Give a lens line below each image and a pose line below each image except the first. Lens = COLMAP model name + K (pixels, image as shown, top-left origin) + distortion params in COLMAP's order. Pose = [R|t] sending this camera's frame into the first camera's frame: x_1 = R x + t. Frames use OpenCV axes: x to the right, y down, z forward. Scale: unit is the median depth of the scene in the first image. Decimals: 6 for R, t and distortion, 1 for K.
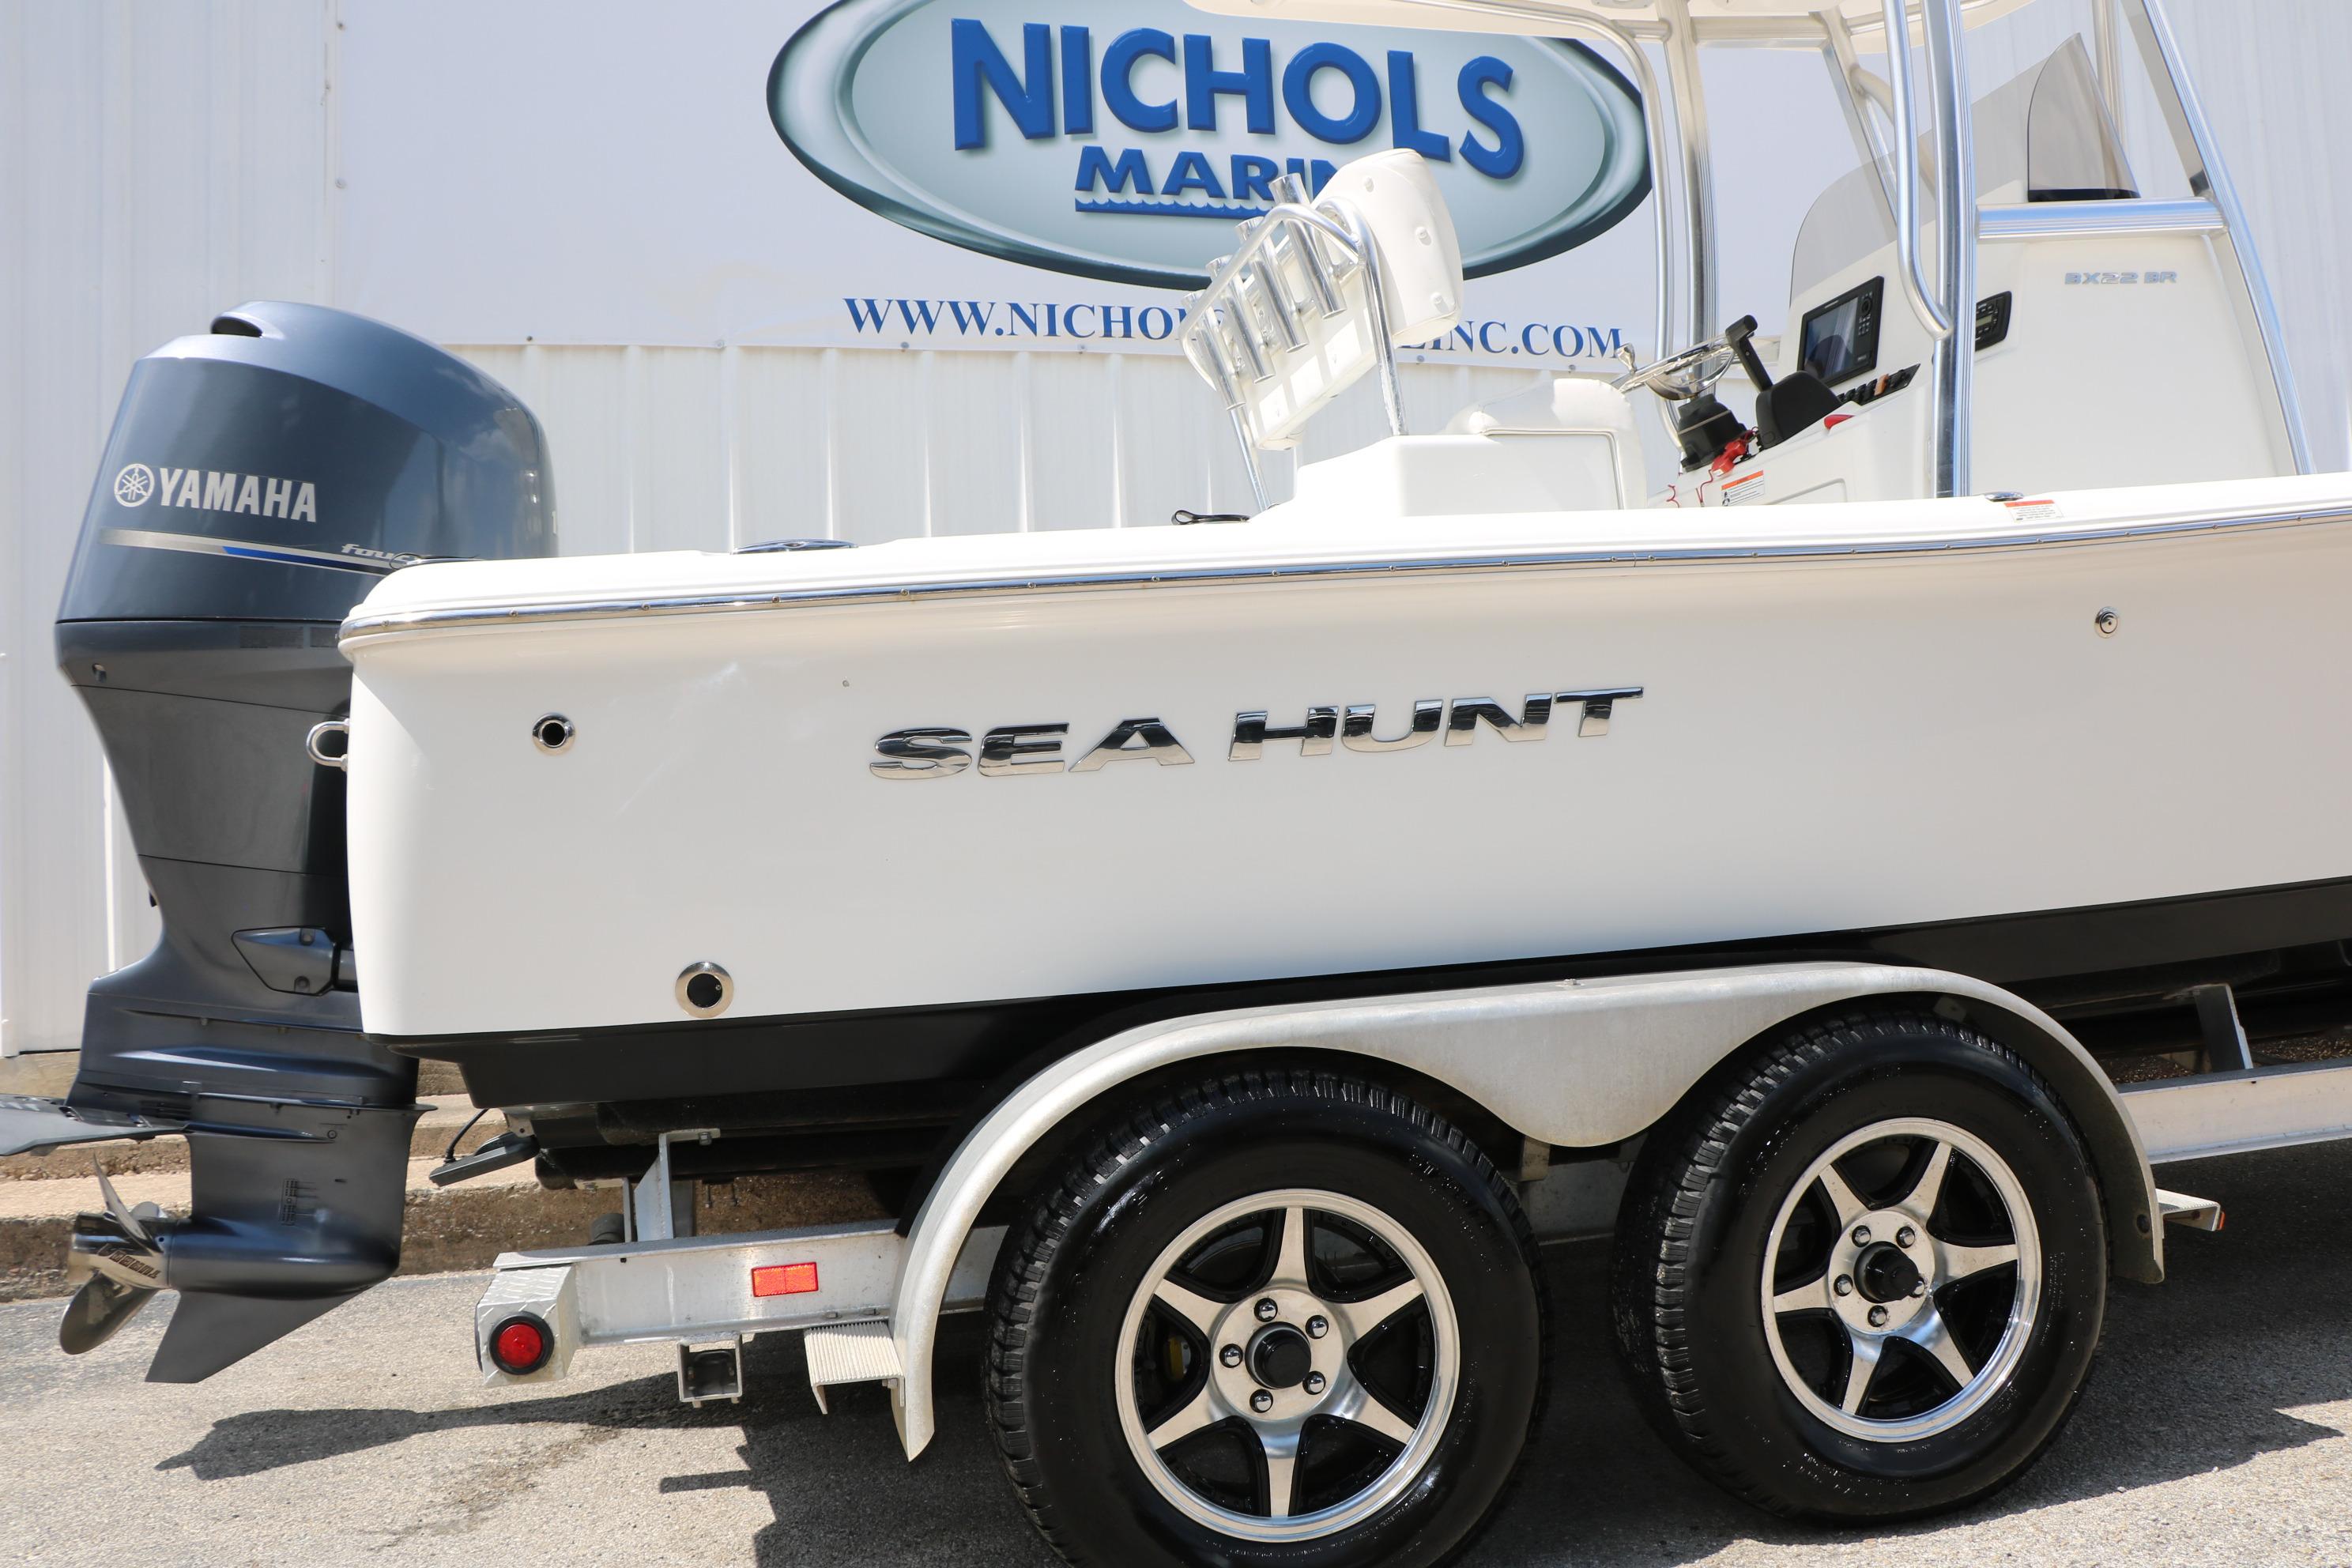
lens RADIAL K [[1959.3, 0, 1176.7], [0, 1959.3, 824.0], [0, 0, 1]] dist [-0.177563, 0.160515]
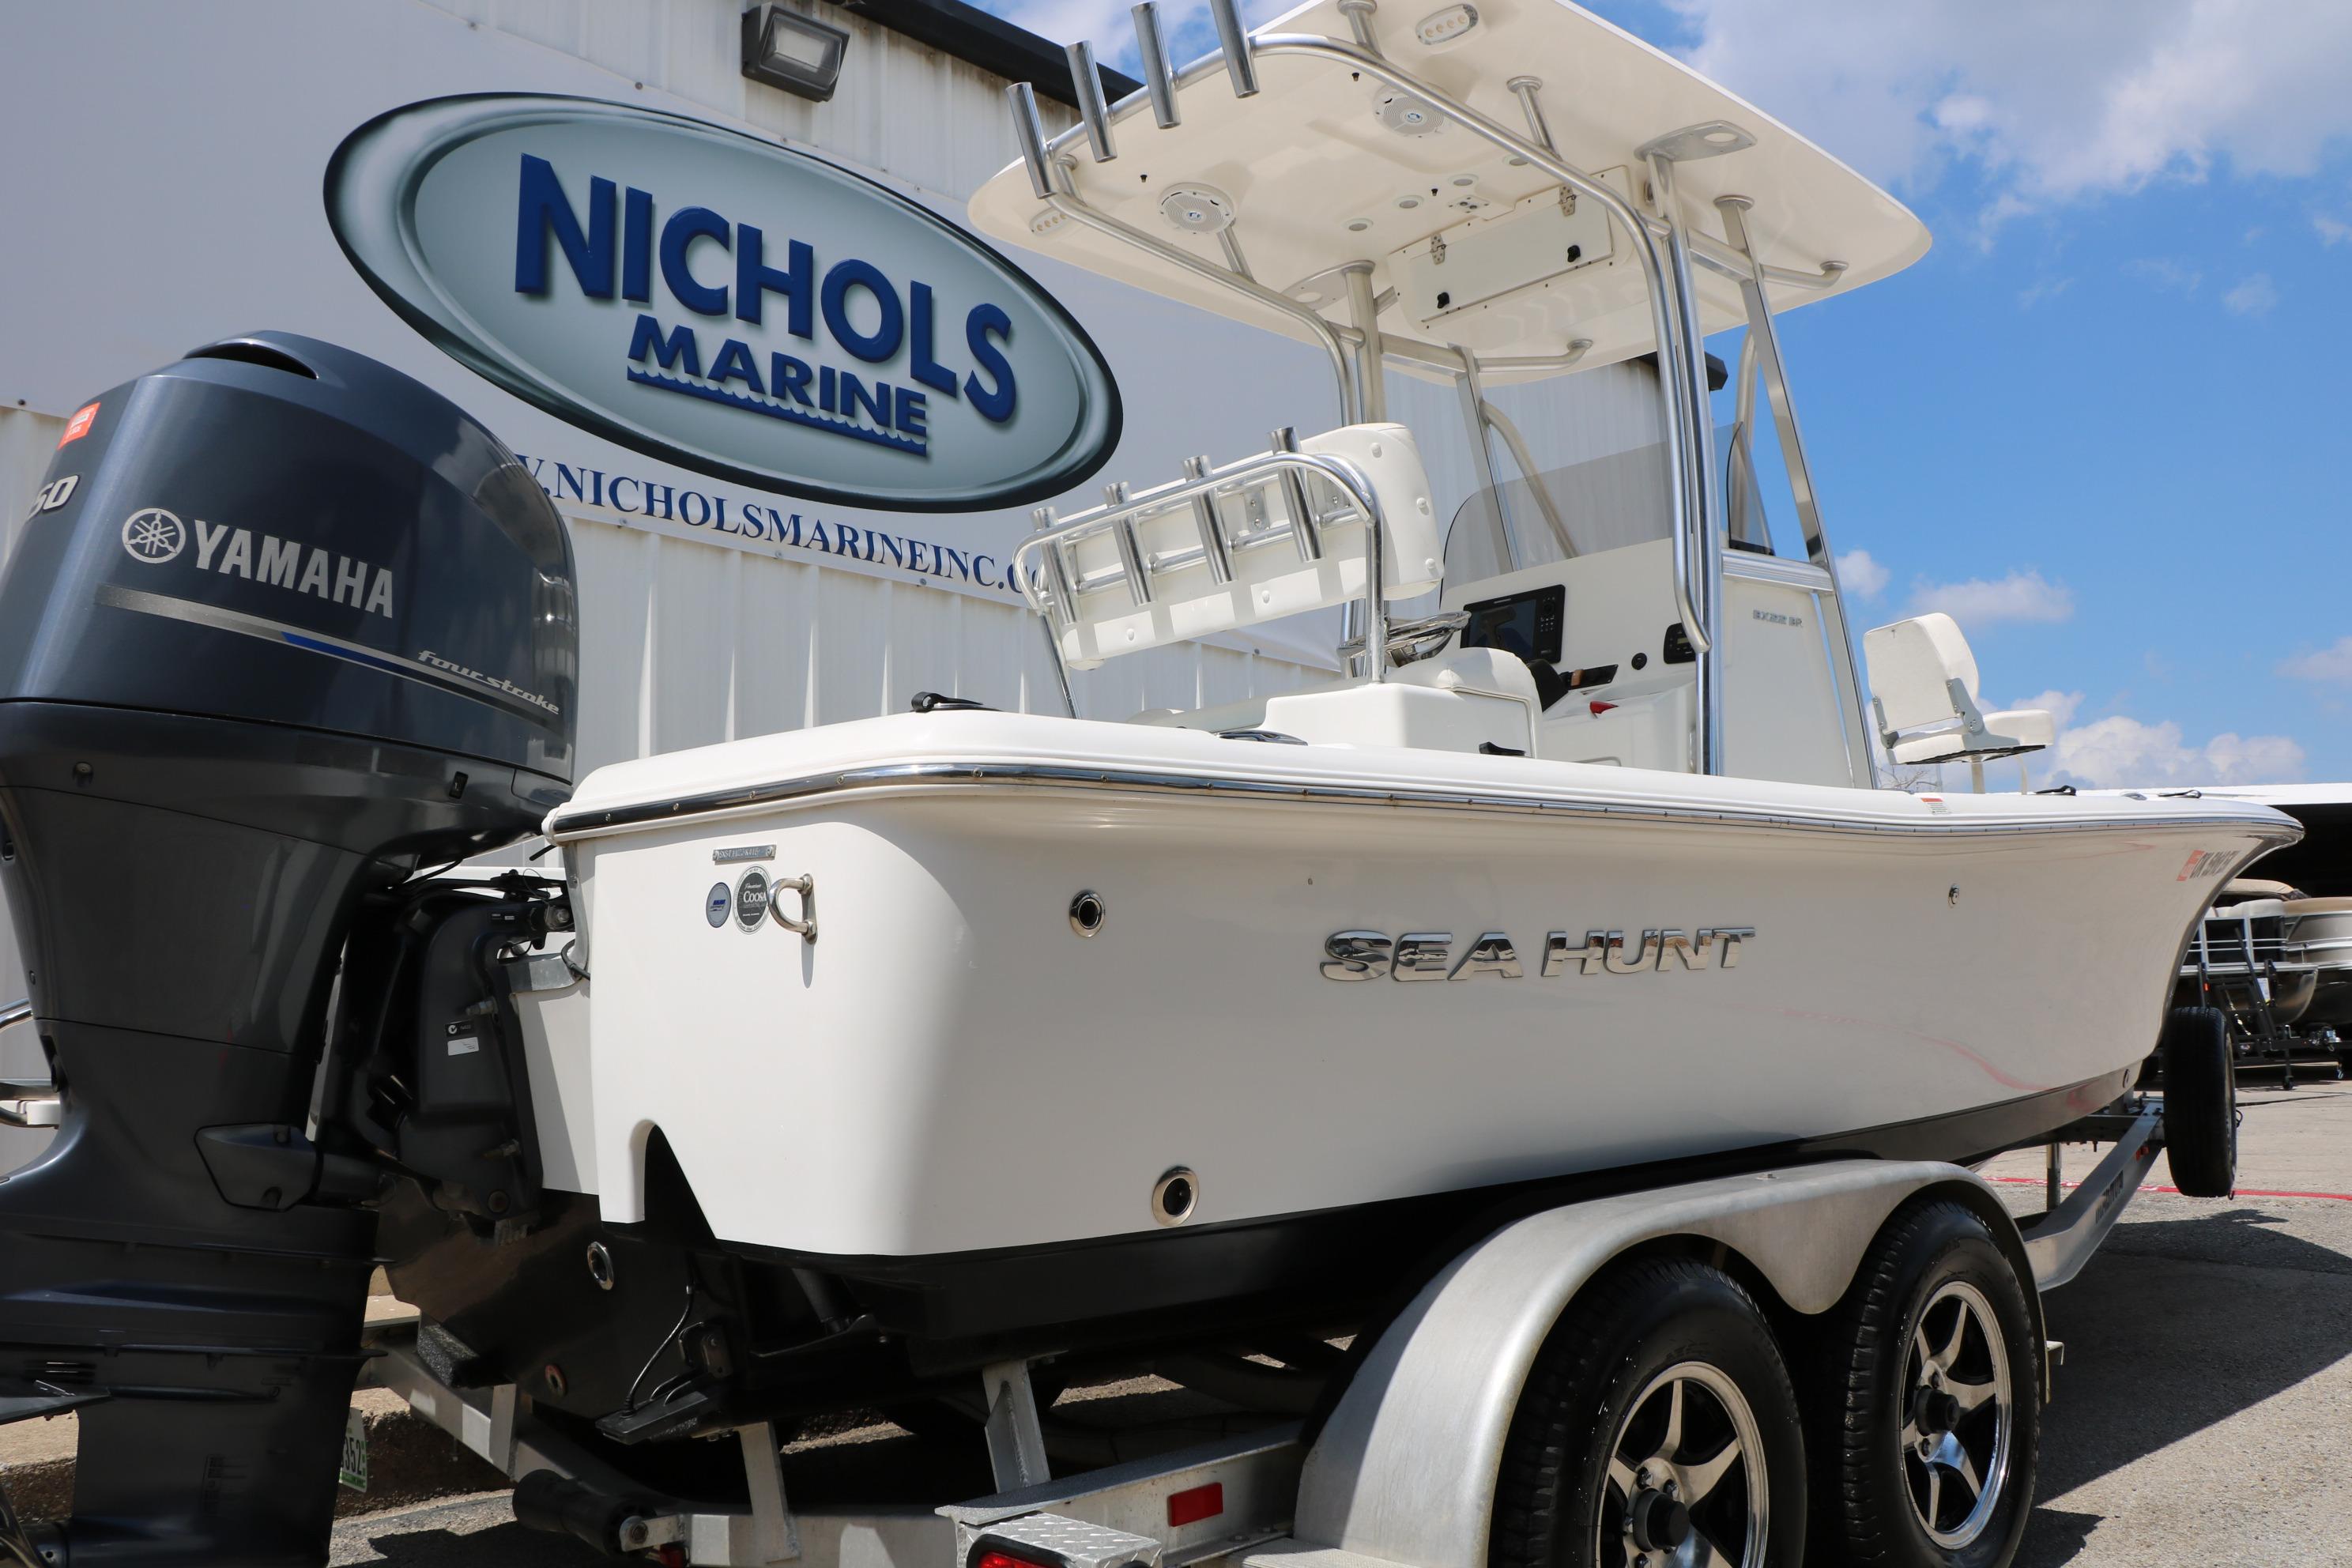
lens RADIAL K [[1959.3, 0, 1176.7], [0, 1959.3, 824.0], [0, 0, 1]] dist [-0.177563, 0.160515]
pose [[0.853985, 0.086570, 0.513044, -0.539360], [-0.027155, 0.992133, -0.122210, 0.016570], [-0.519588, 0.090434, 0.849618, 0.134775]]
